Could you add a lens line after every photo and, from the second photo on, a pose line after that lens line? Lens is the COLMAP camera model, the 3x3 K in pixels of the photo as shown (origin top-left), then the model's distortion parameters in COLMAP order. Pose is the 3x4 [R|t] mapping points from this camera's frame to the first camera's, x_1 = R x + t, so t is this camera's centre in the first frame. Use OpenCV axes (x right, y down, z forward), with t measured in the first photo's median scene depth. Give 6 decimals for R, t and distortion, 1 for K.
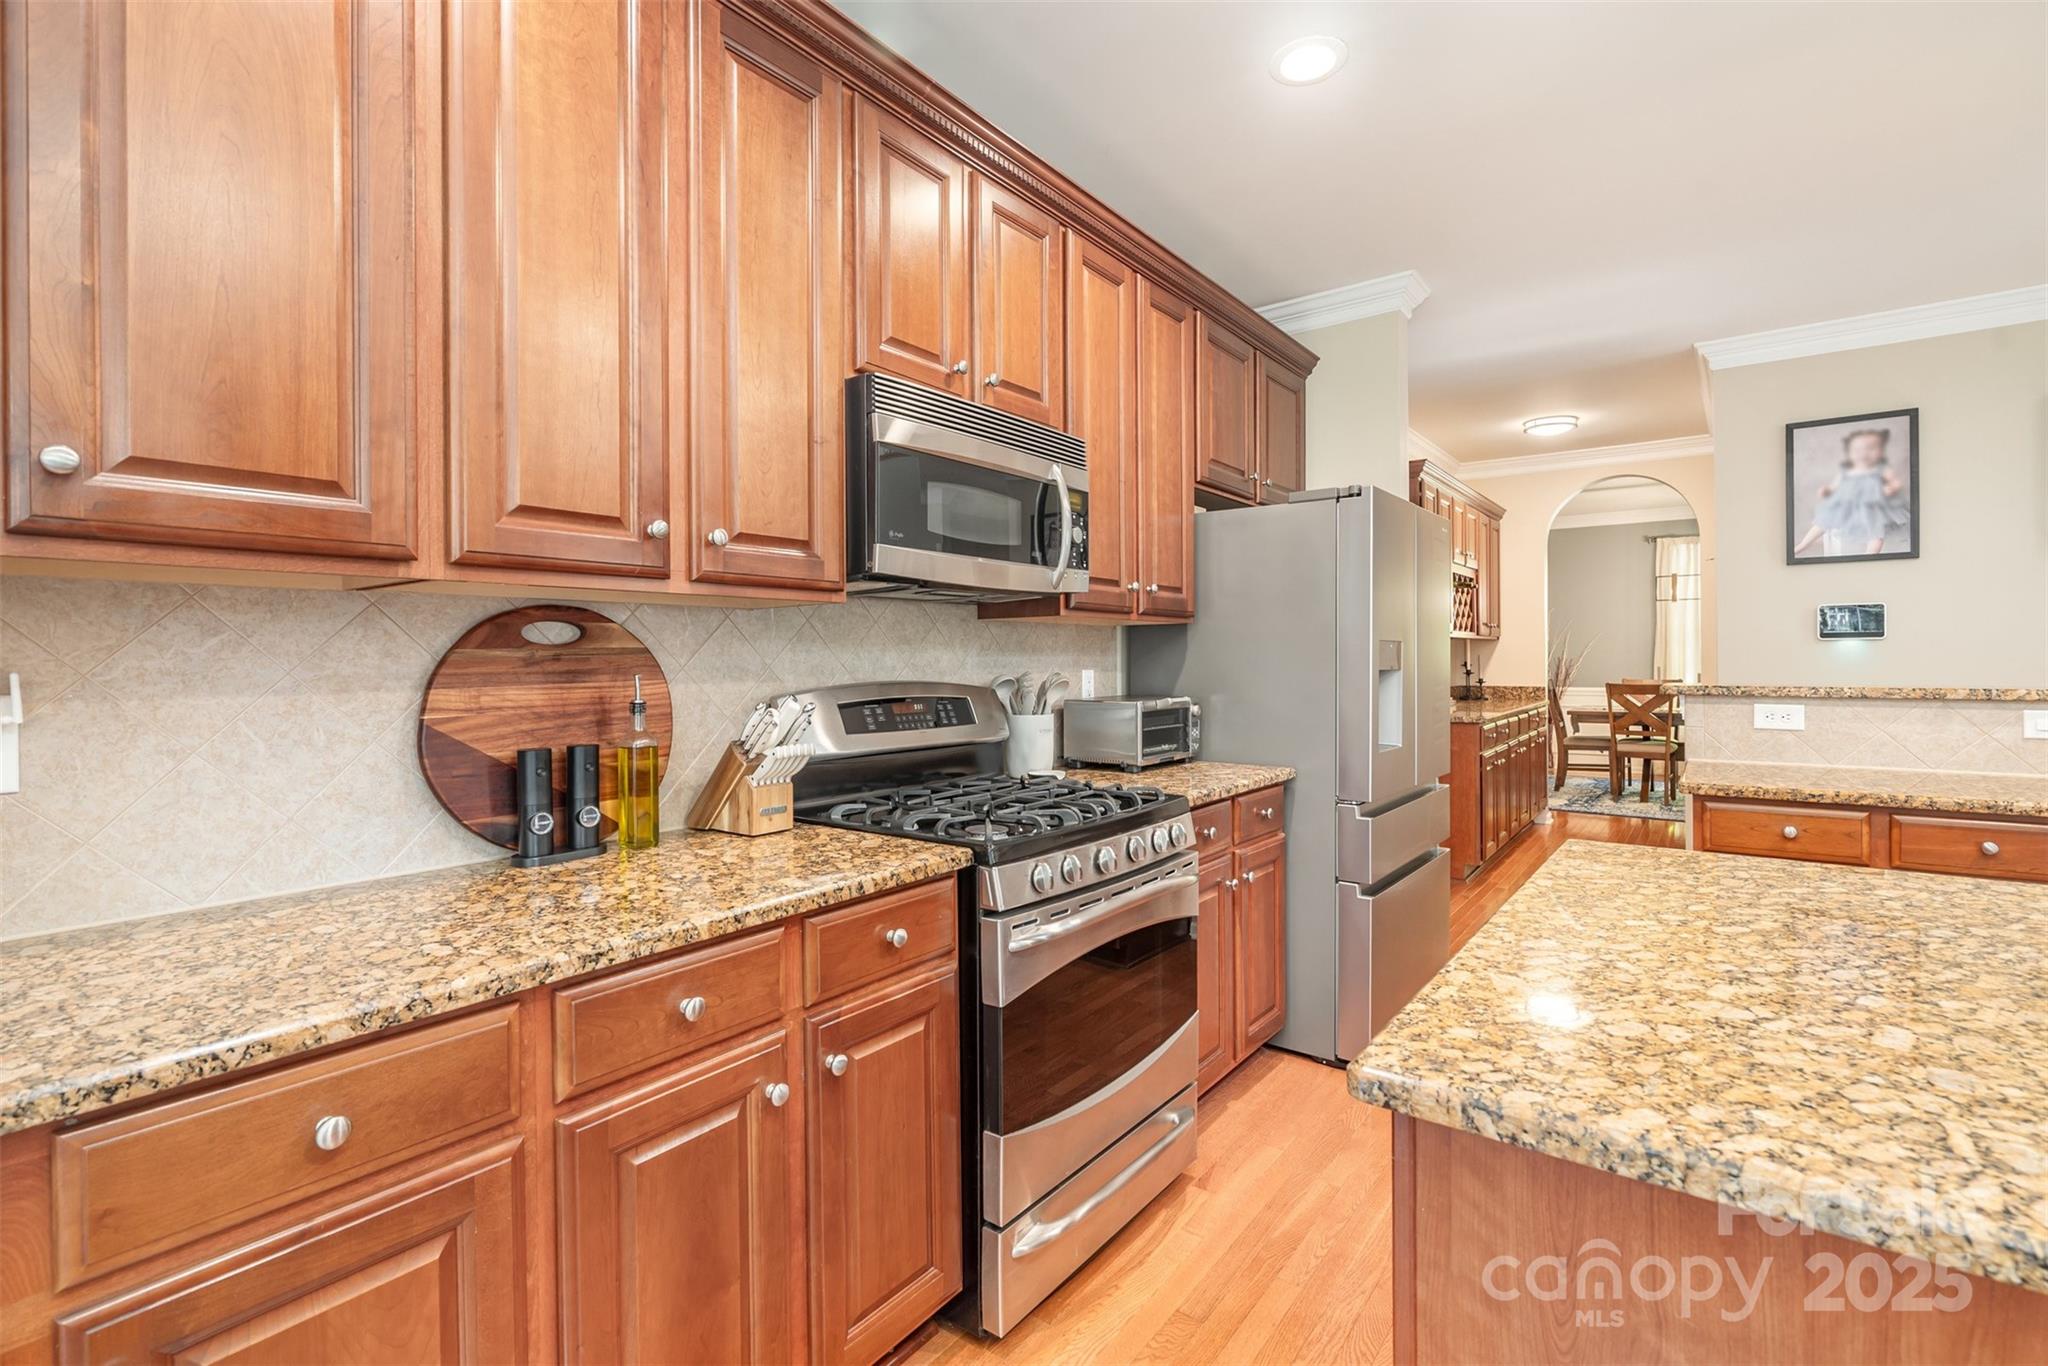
lens RADIAL K [[930.8, 0, 1028.0], [0, 930.8, 662.2], [0, 0, 1]] dist [-0.001965, 0.000924]
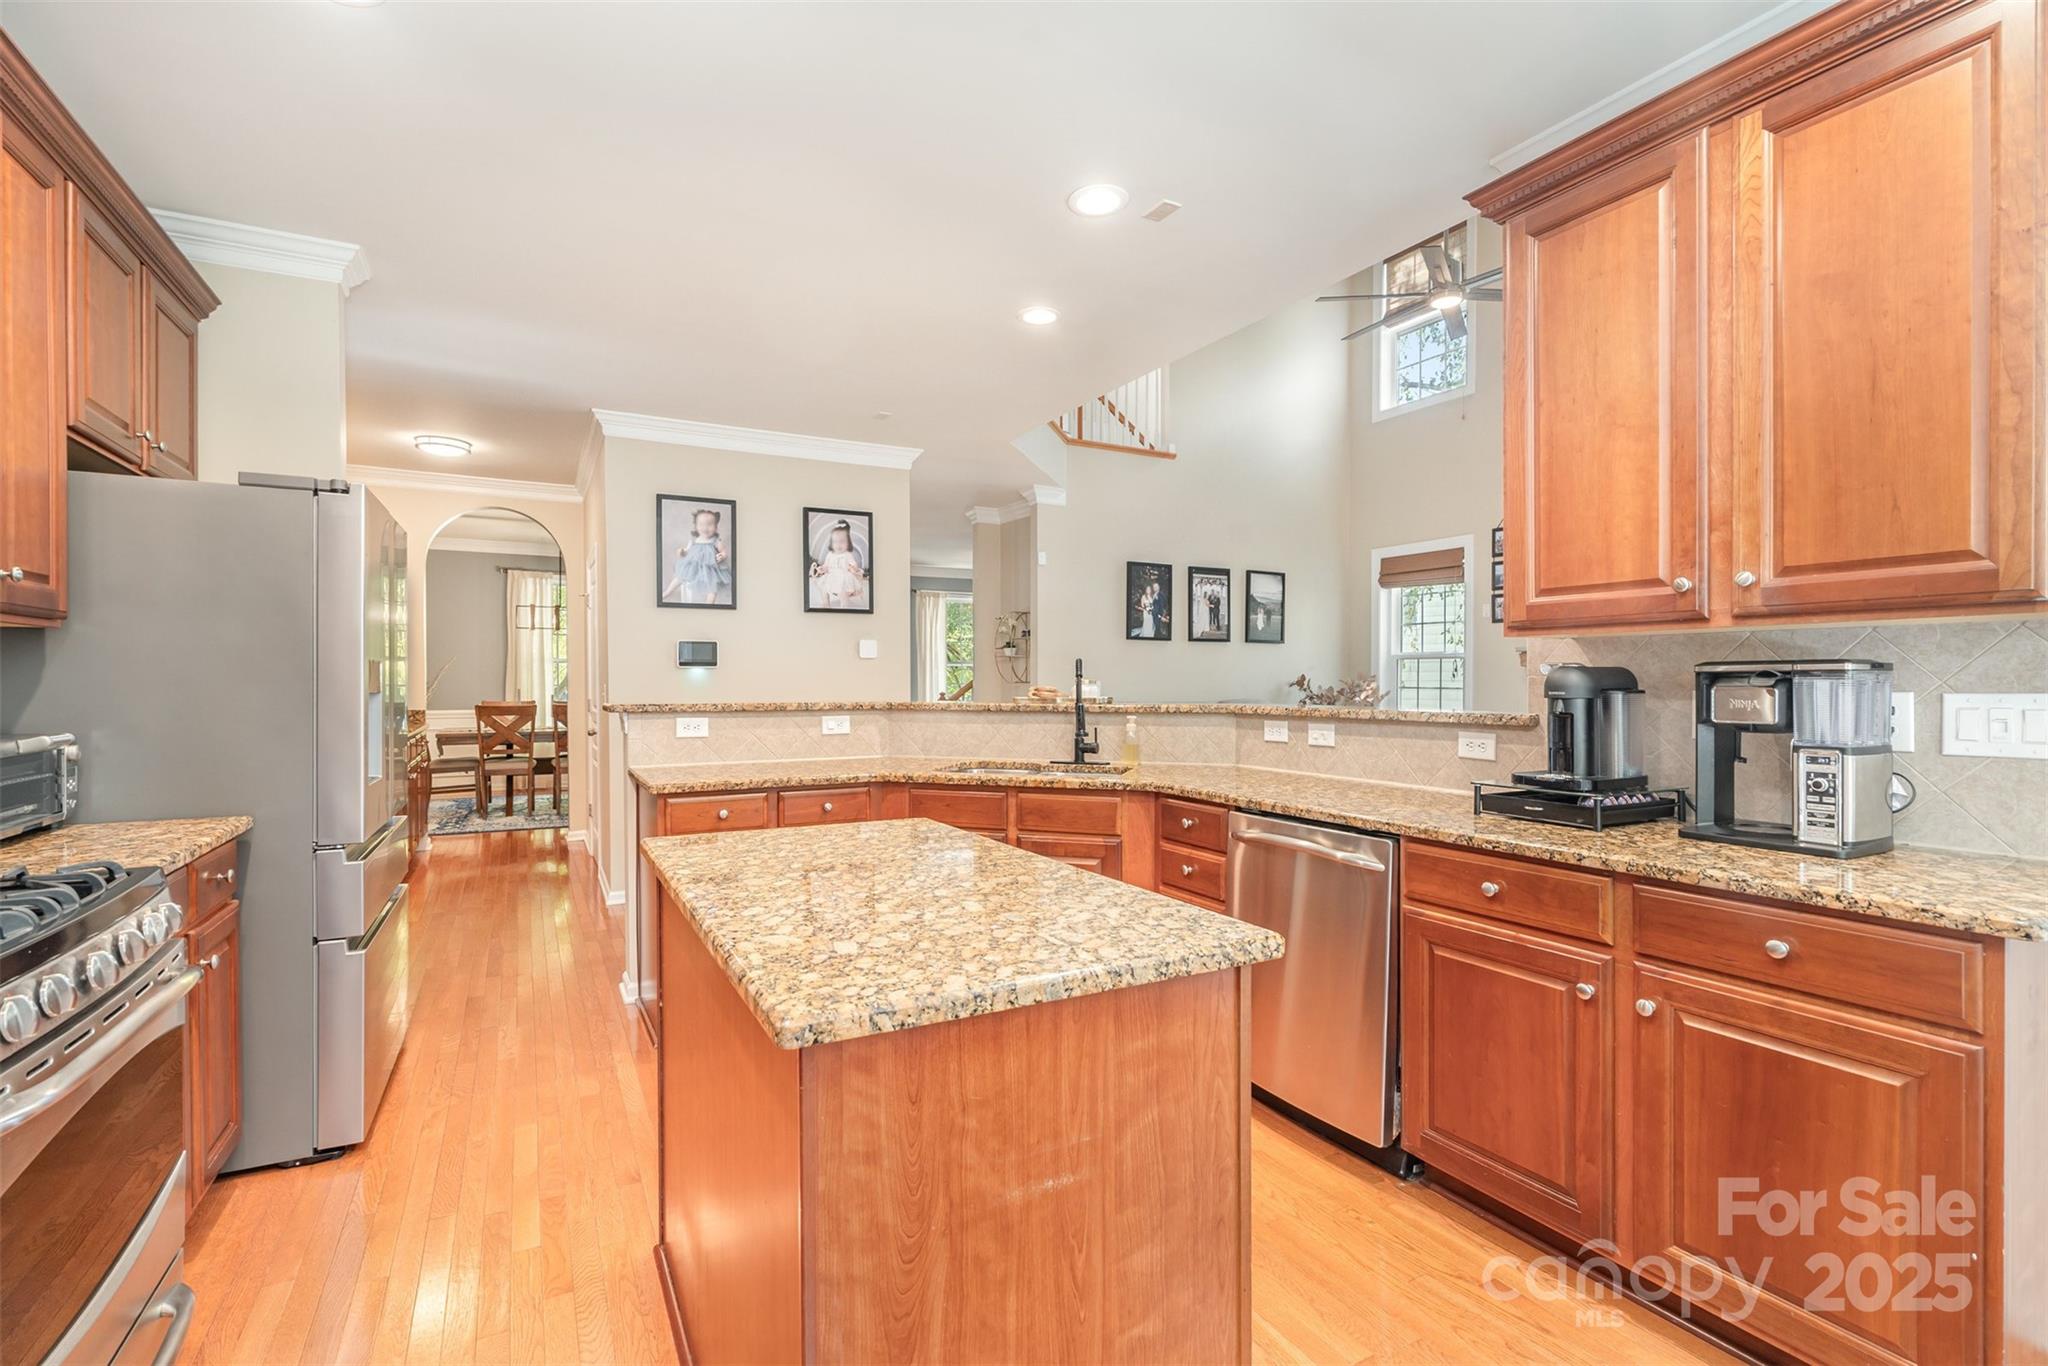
lens RADIAL K [[930.8, 0, 1017.2], [0, 930.8, 685.4], [0, 0, 1]] dist [-0.001965, 0.000924]
pose [[0.415270, 0.000685, 0.909698, -0.184776], [-0.000838, 1.000000, -0.000371, 0.000852], [-0.909698, -0.000608, 0.415270, 0.071525]]
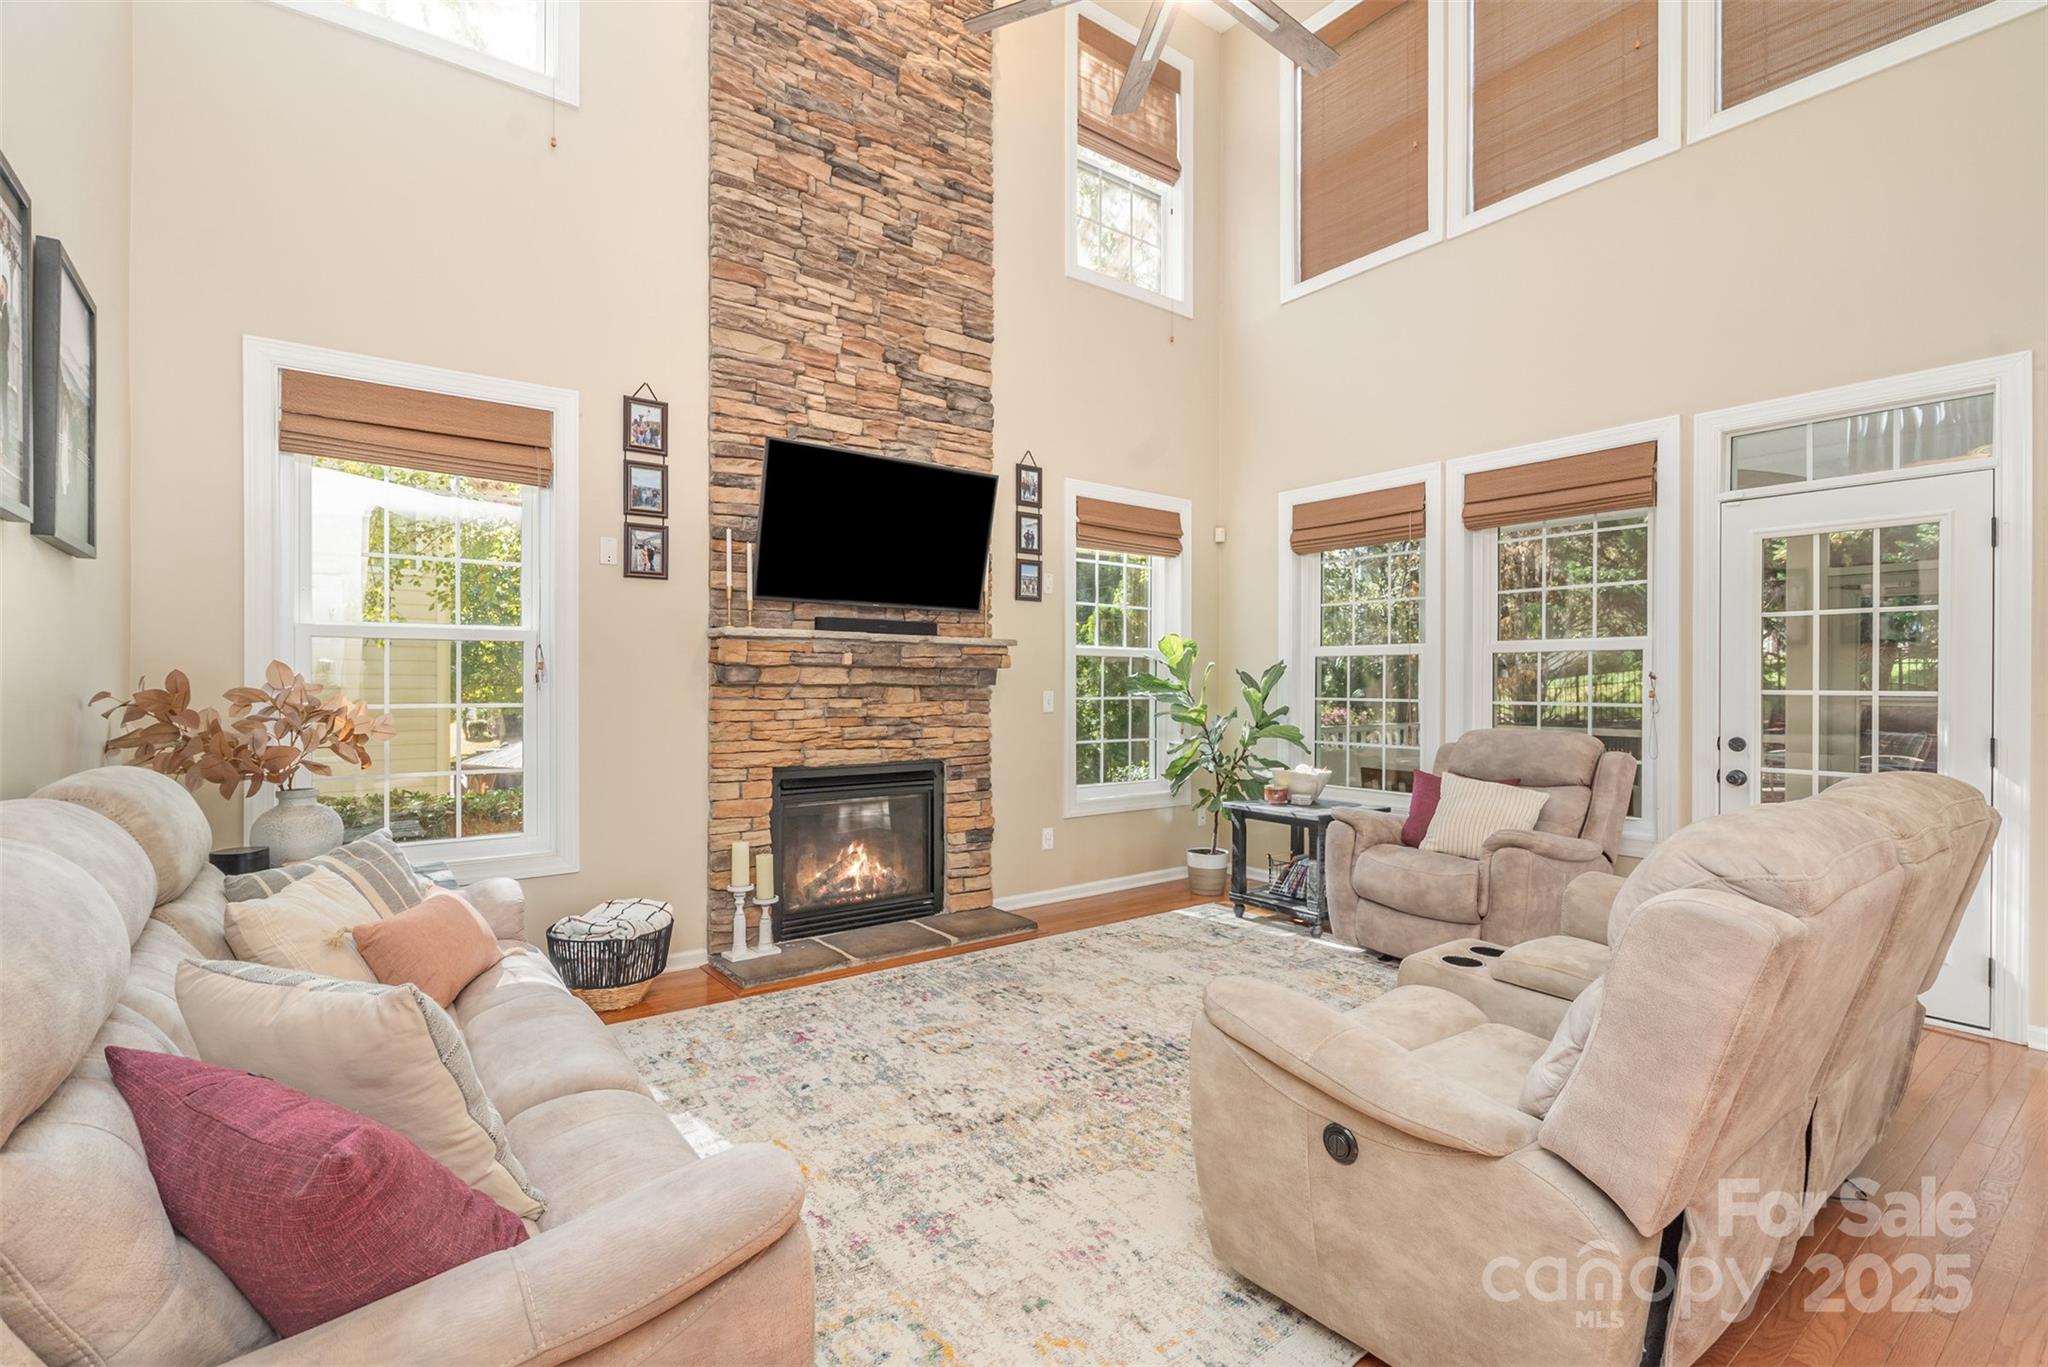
lens RADIAL K [[930.8, 0, 1018.8], [0, 930.8, 688.3], [0, 0, 1]] dist [-0.001965, 0.000924]
pose [[-0.961234, 0.003984, 0.275707, 1.982311], [0.006081, 0.999959, 0.006750, -0.022363], [-0.275669, 0.008165, -0.961218, 1.169231]]
